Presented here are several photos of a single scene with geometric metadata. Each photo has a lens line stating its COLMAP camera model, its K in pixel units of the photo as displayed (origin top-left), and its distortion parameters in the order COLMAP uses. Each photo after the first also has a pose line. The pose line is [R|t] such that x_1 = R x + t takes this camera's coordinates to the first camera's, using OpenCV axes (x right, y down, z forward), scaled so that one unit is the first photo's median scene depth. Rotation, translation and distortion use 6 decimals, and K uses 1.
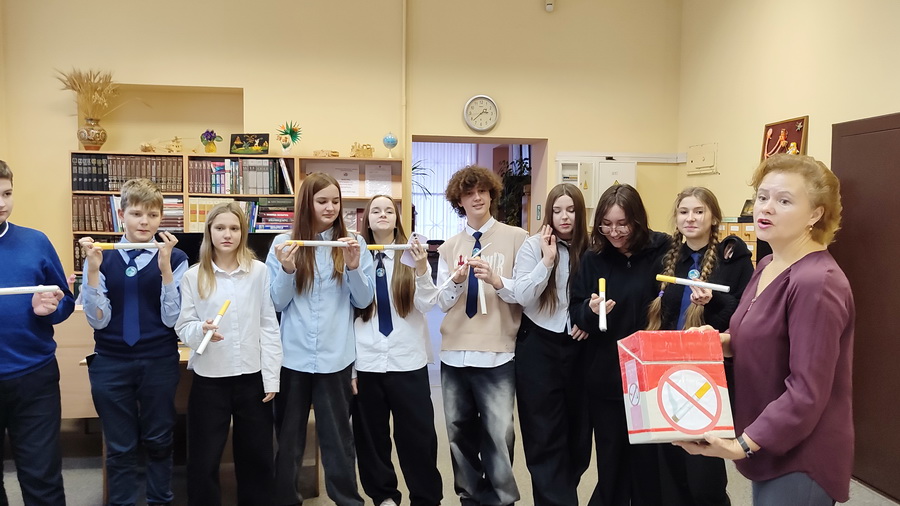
lens RADIAL K [[644.2, 0, 452.7], [0, 644.2, 247.7], [0, 0, 1]] dist [-0.019174, -0.001482]
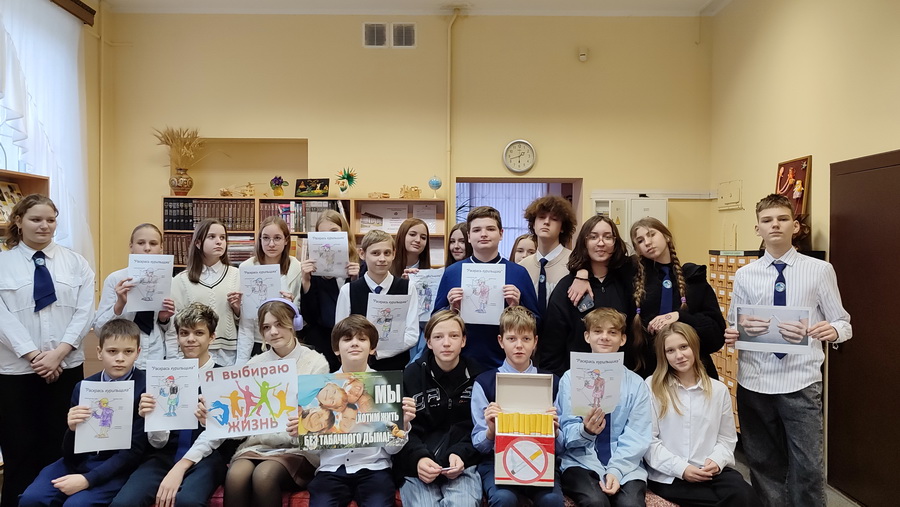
lens RADIAL K [[644.2, 0, 457.6], [0, 644.2, 253.1], [0, 0, 1]] dist [-0.019174, -0.001482]
pose [[0.992314, -0.002573, -0.123715, 0.084690], [-0.002814, 0.999056, -0.043352, 0.003052], [0.123710, 0.043366, 0.991370, -0.098664]]
